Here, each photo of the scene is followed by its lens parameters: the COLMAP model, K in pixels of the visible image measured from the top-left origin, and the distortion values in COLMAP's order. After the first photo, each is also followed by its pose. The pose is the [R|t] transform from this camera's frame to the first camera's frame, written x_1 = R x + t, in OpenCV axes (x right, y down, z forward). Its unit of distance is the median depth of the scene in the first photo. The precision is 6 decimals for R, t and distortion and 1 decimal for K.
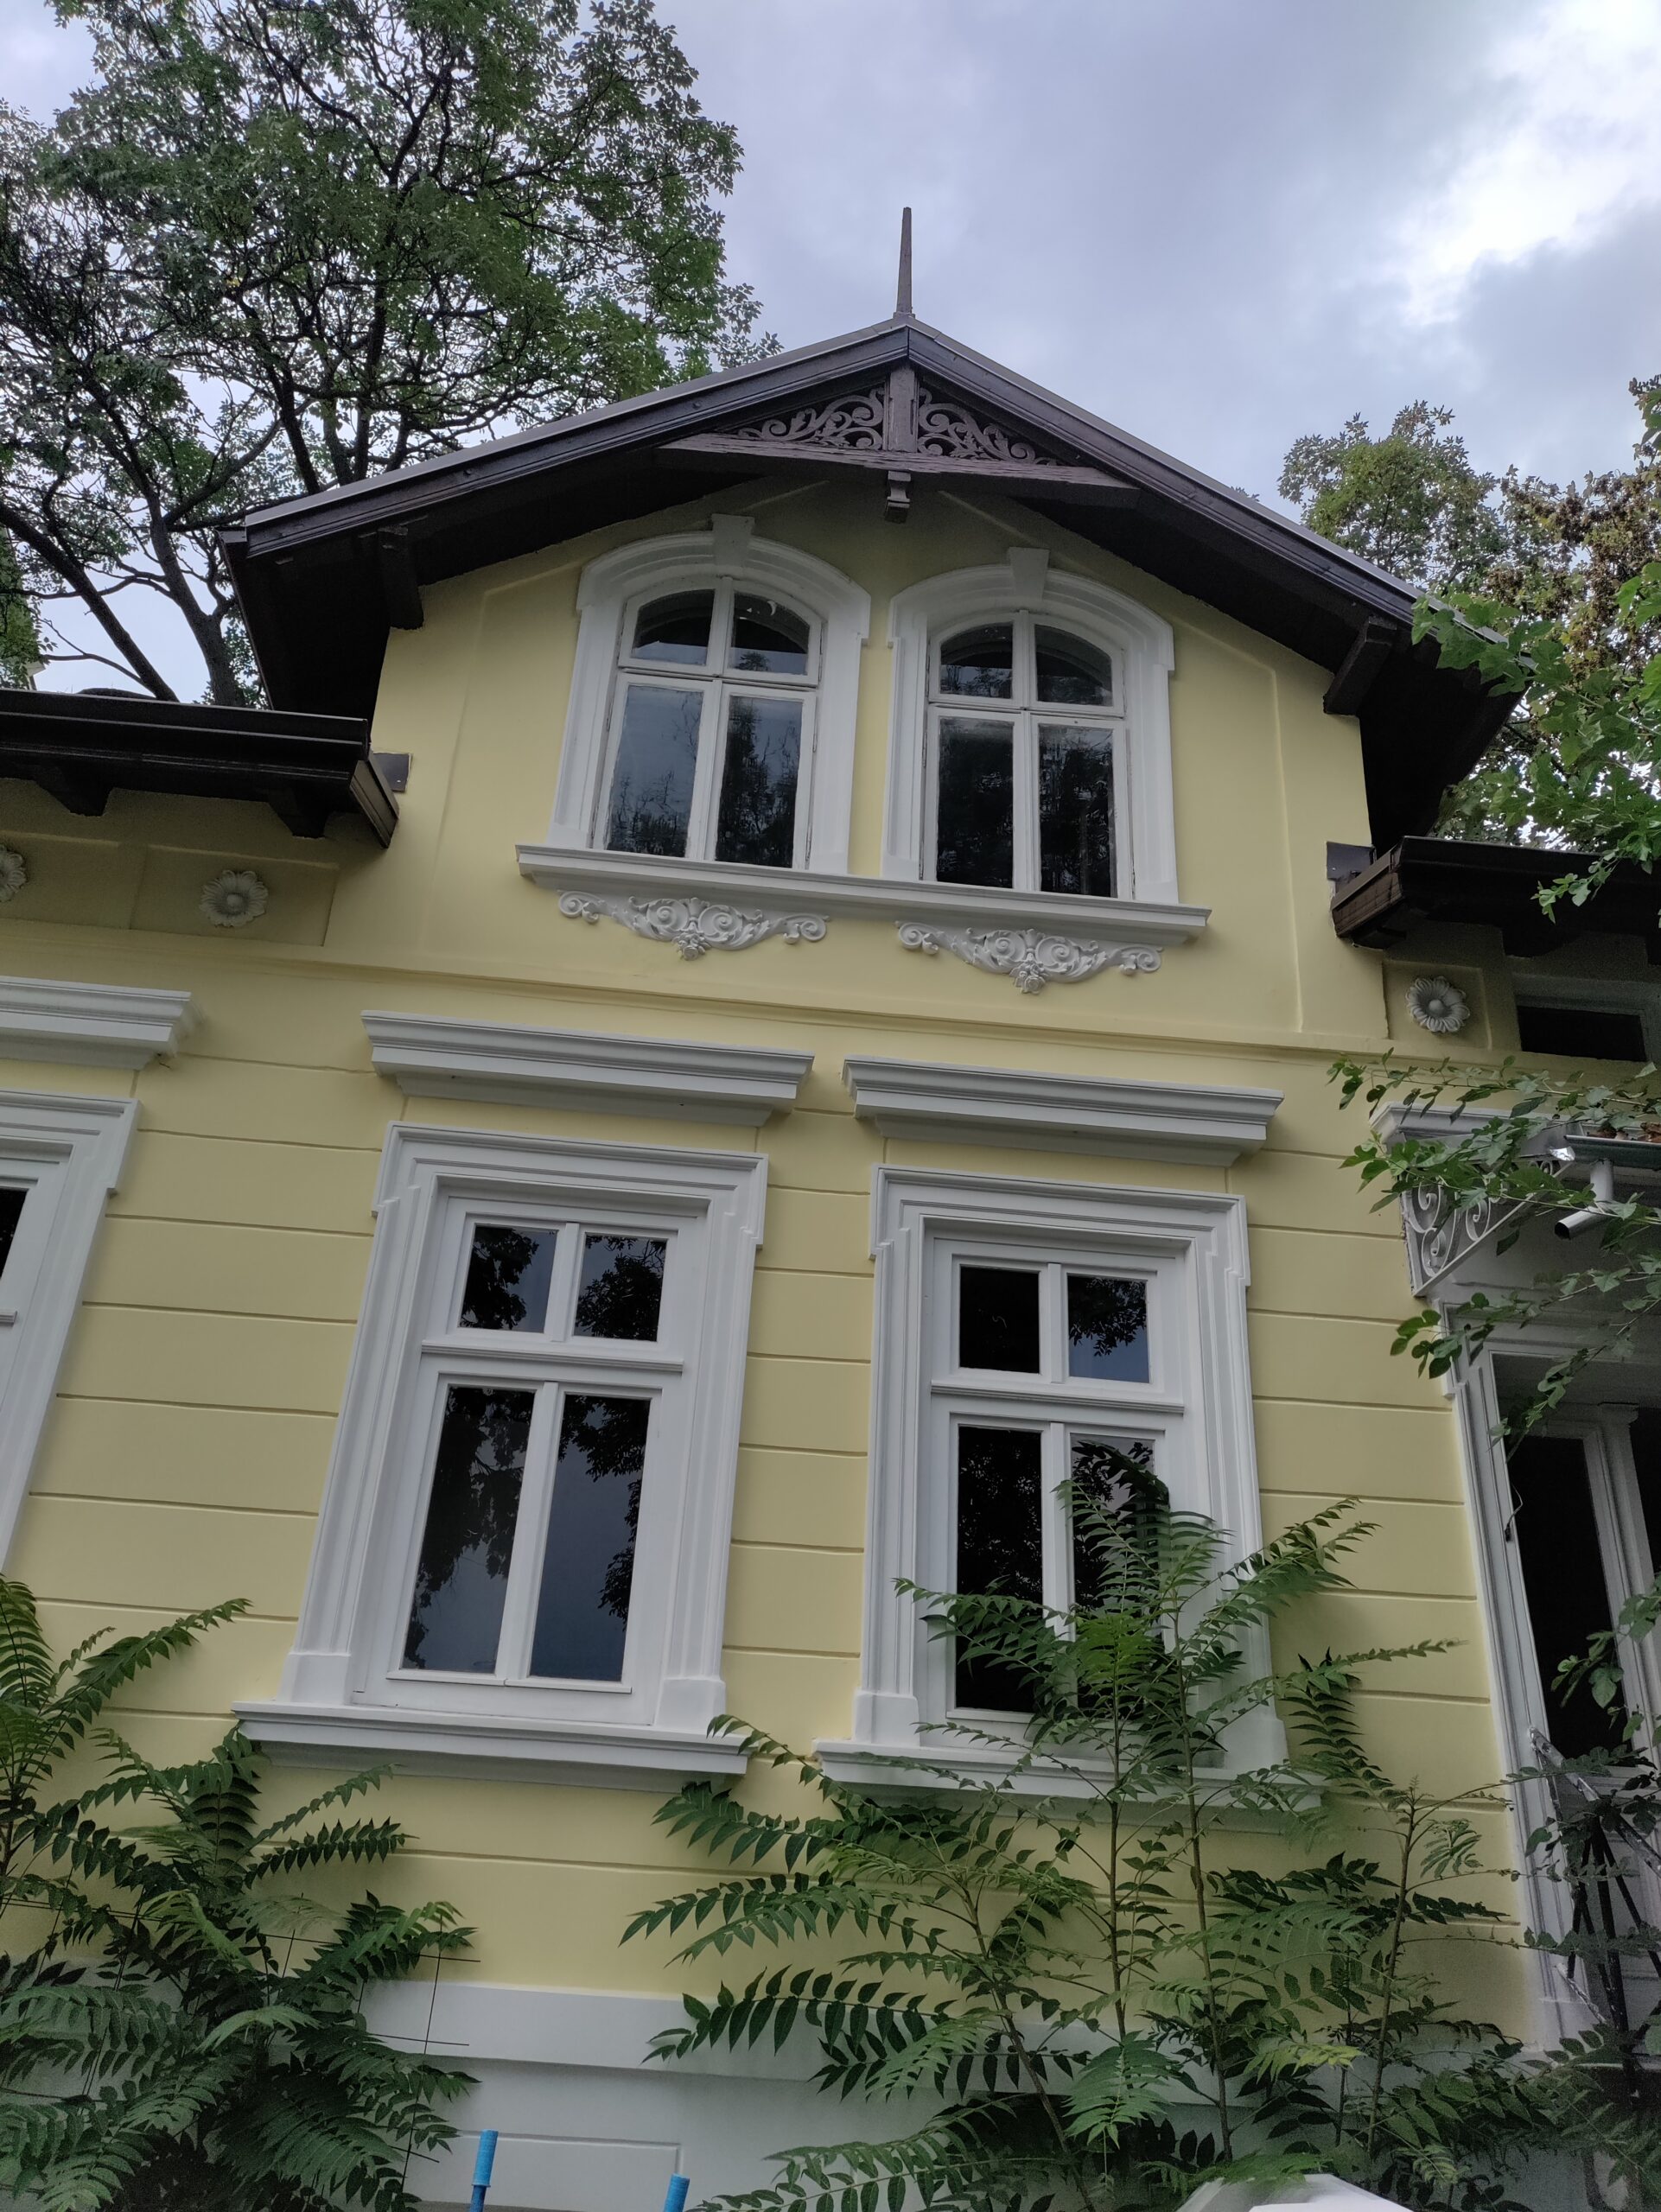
lens RADIAL K [[1622.4, 0, 827.6], [0, 1622.4, 1126.0], [0, 0, 1]] dist [0.048967, -0.051401]
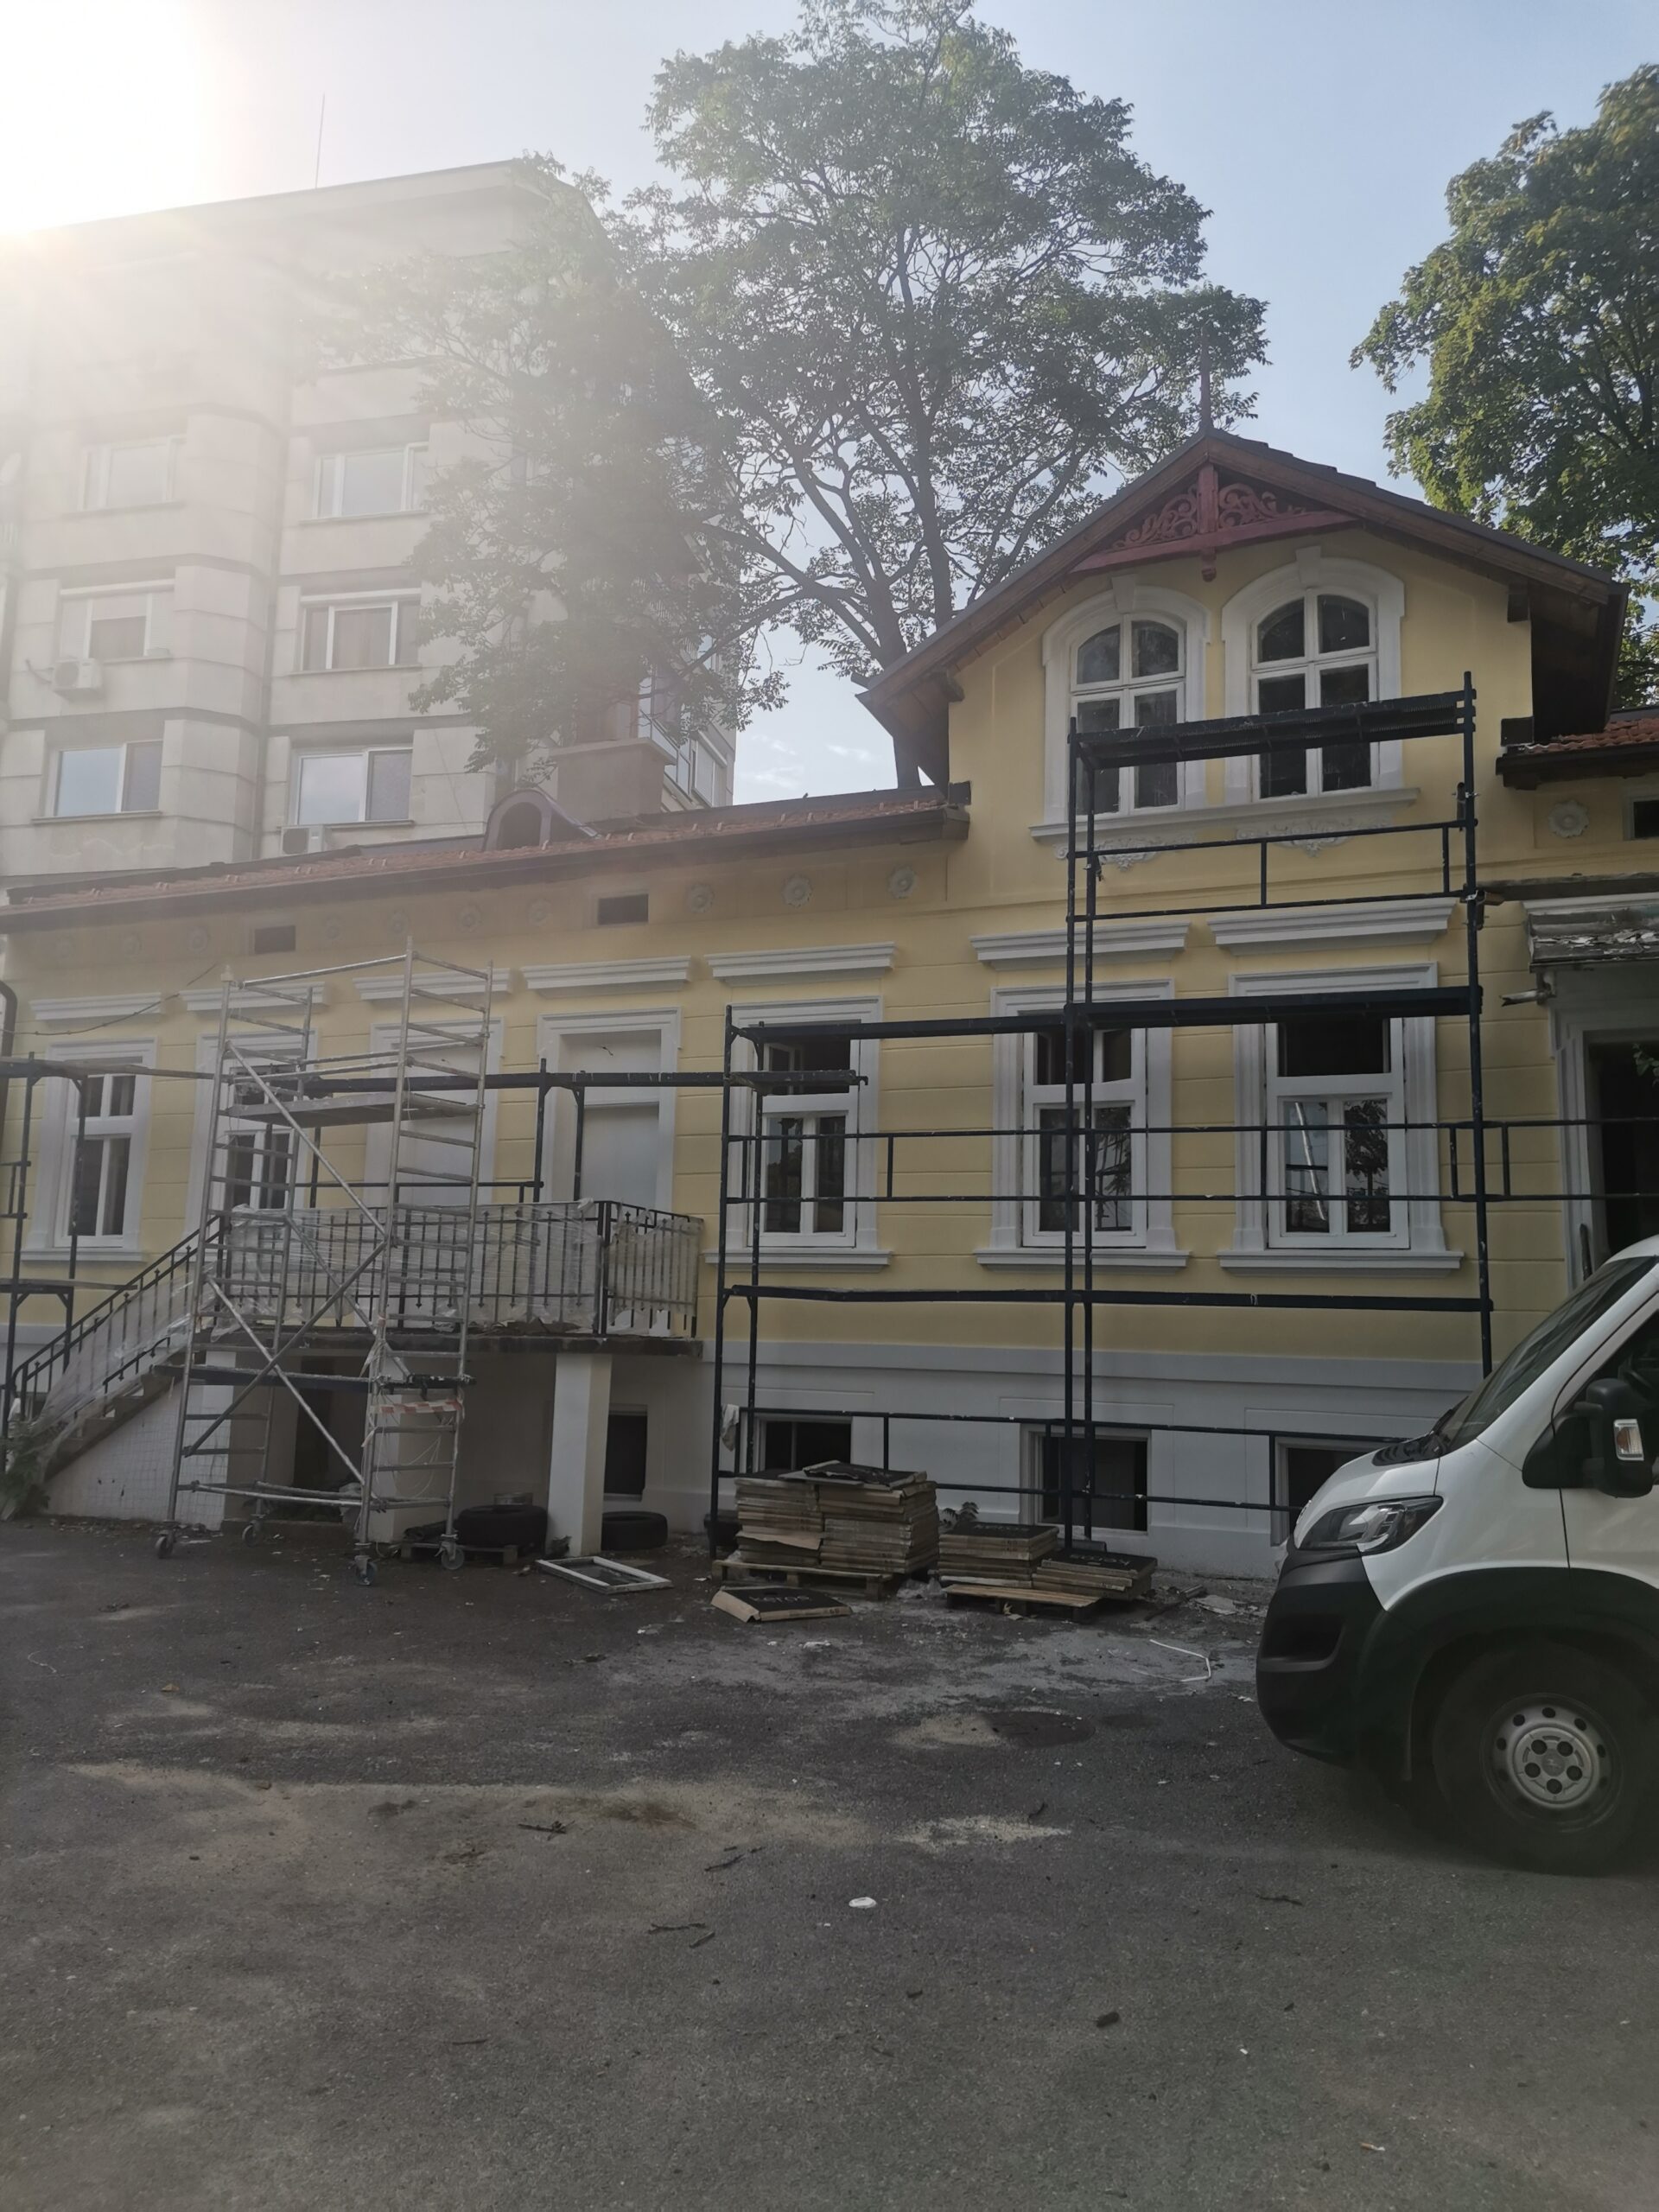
lens RADIAL K [[1686.8, 0, 833.0], [0, 1686.8, 1105.8], [0, 0, 1]] dist [0.078384, -0.076215]
pose [[0.894963, -0.095065, -0.435895, 0.402055], [0.218417, 0.945301, 0.242283, -0.357935], [0.389019, -0.312041, 0.866773, -0.845671]]
